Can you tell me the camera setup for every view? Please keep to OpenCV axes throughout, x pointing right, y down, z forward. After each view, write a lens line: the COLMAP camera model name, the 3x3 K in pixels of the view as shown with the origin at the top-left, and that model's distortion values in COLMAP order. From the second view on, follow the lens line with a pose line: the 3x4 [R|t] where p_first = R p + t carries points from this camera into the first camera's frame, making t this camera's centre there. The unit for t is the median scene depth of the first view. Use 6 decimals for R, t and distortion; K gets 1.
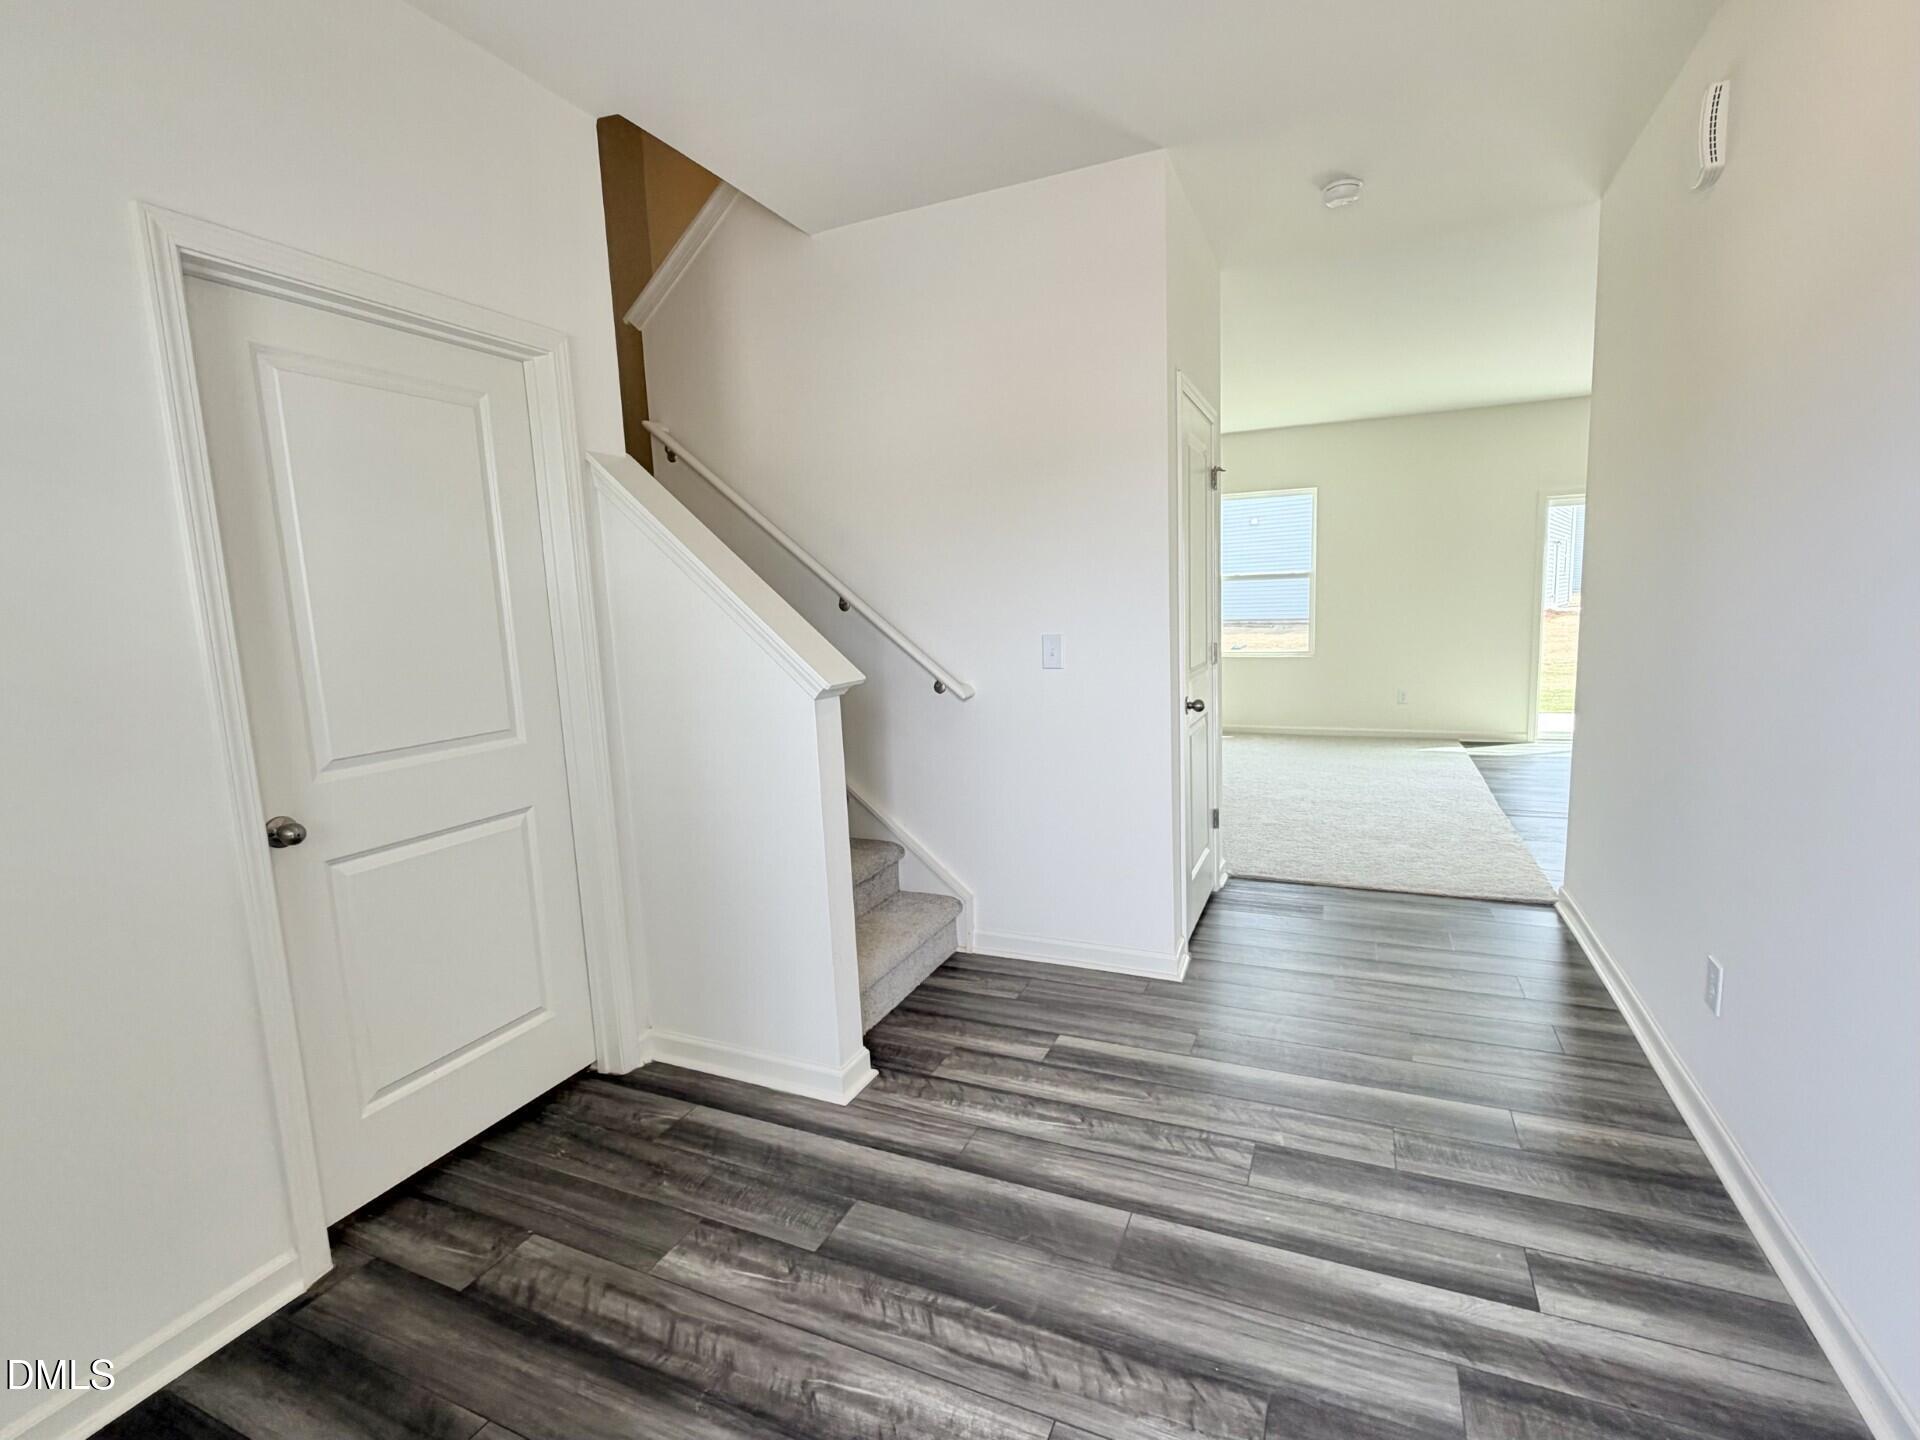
lens RADIAL K [[887.3, 0, 965.5], [0, 887.3, 731.1], [0, 0, 1]] dist [0.000091, 0.000083]
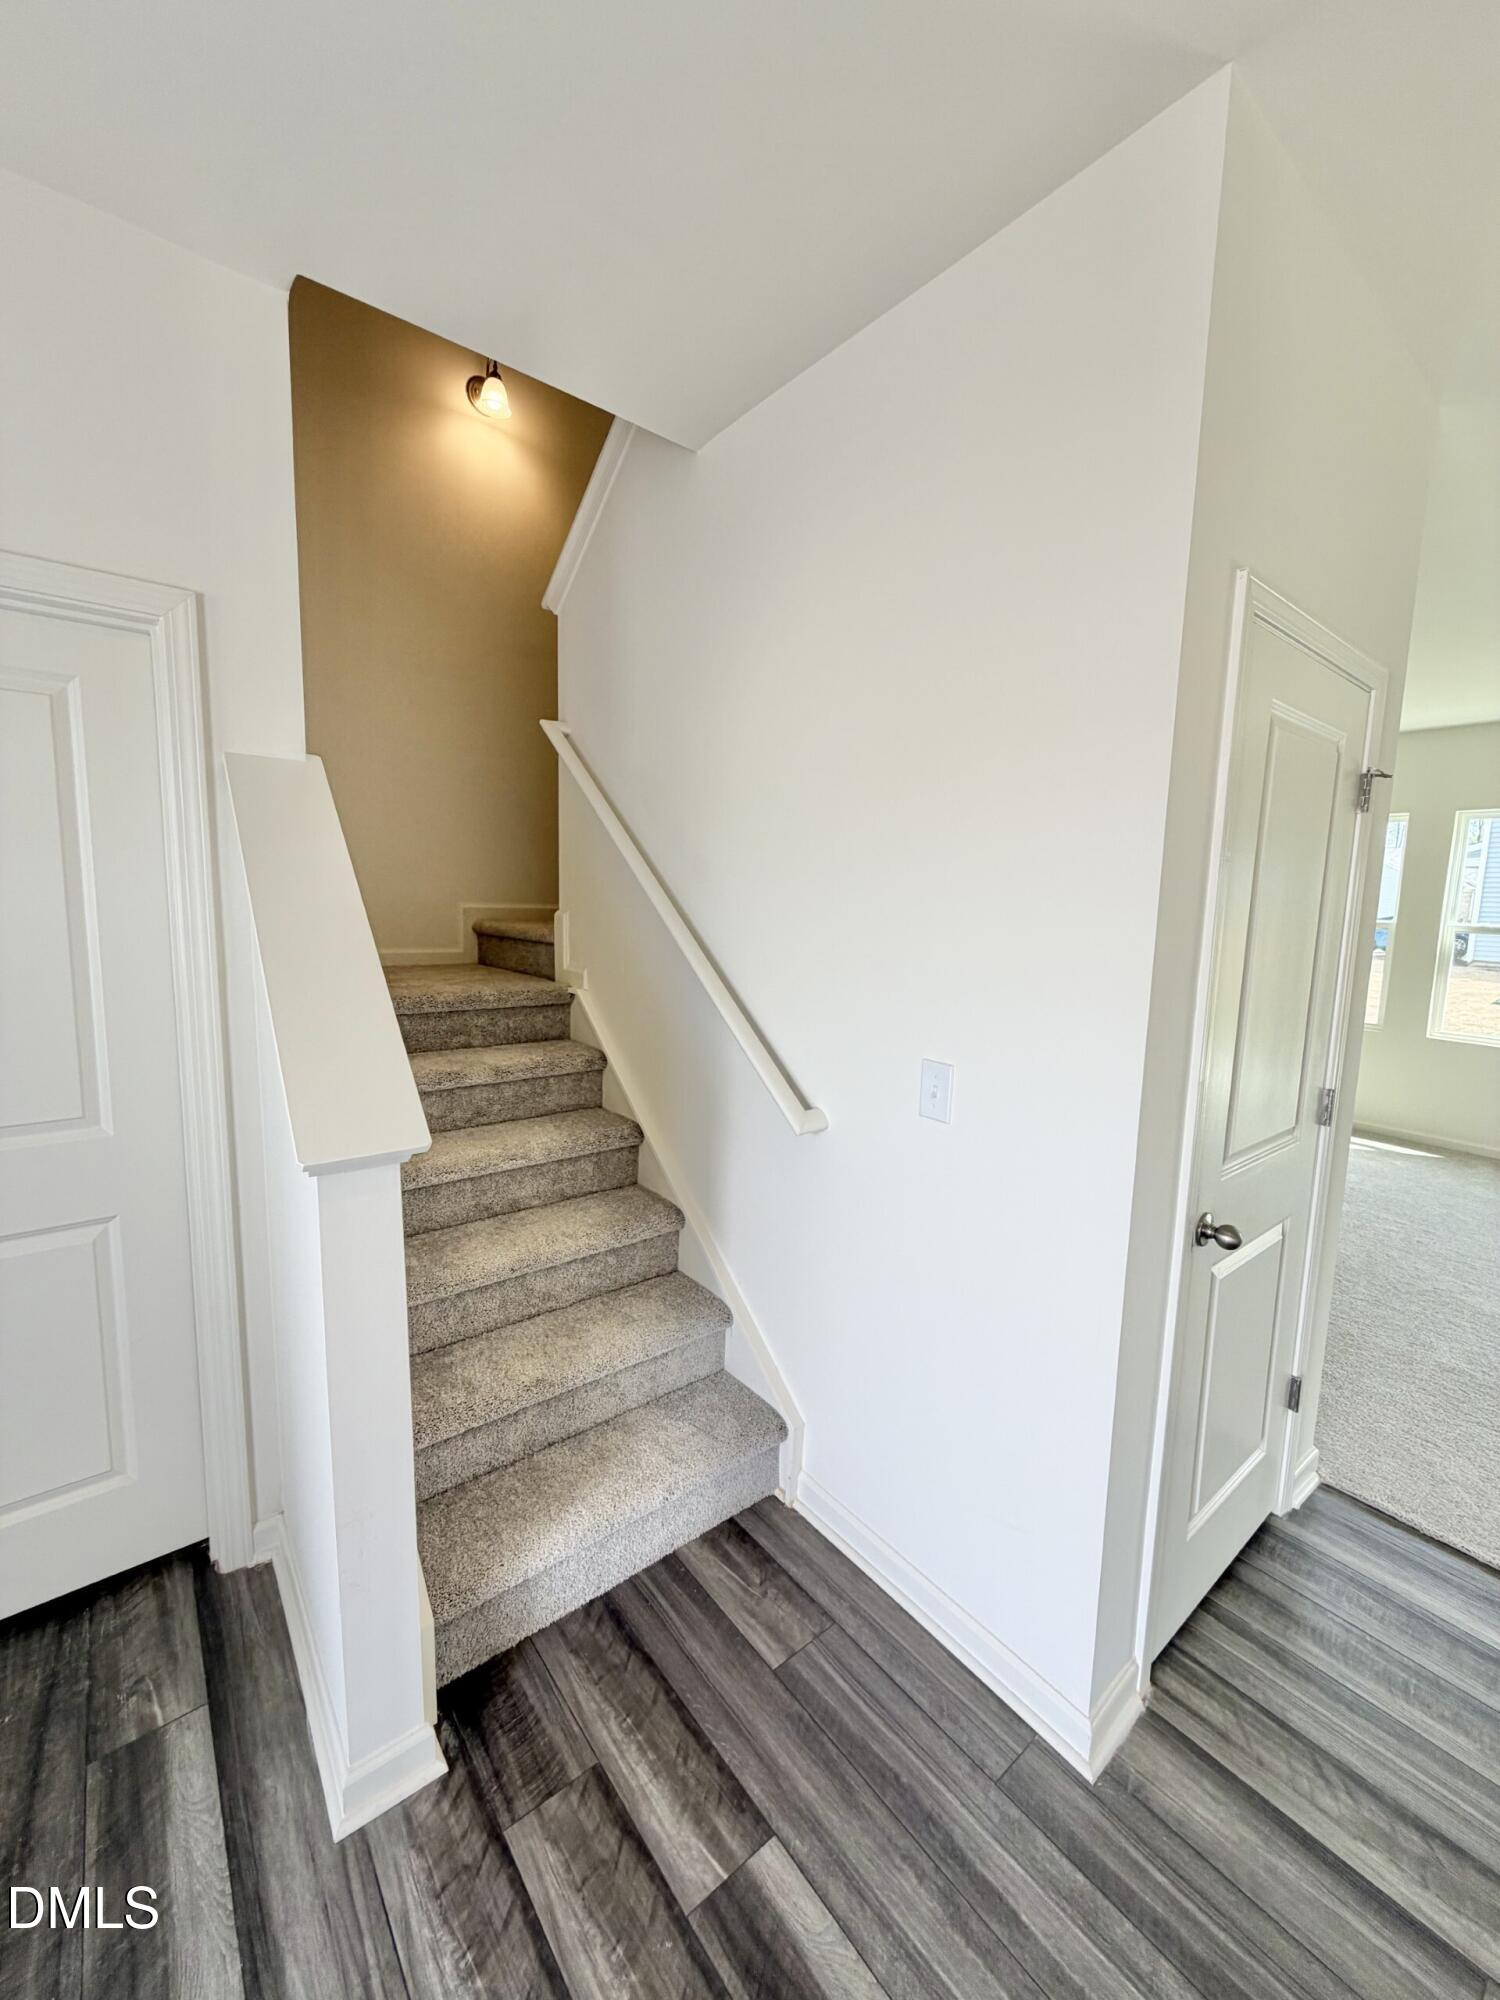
lens RADIAL K [[794.9, 0, 750.0], [0, 794.9, 1000.0], [0, 0, 1]] dist [-0.000490, 0.000184]
pose [[0.884553, 0.122875, -0.449965, 0.235616], [-0.129197, 0.991477, 0.016771, -0.153288], [0.448191, 0.043300, 0.892889, 0.525256]]
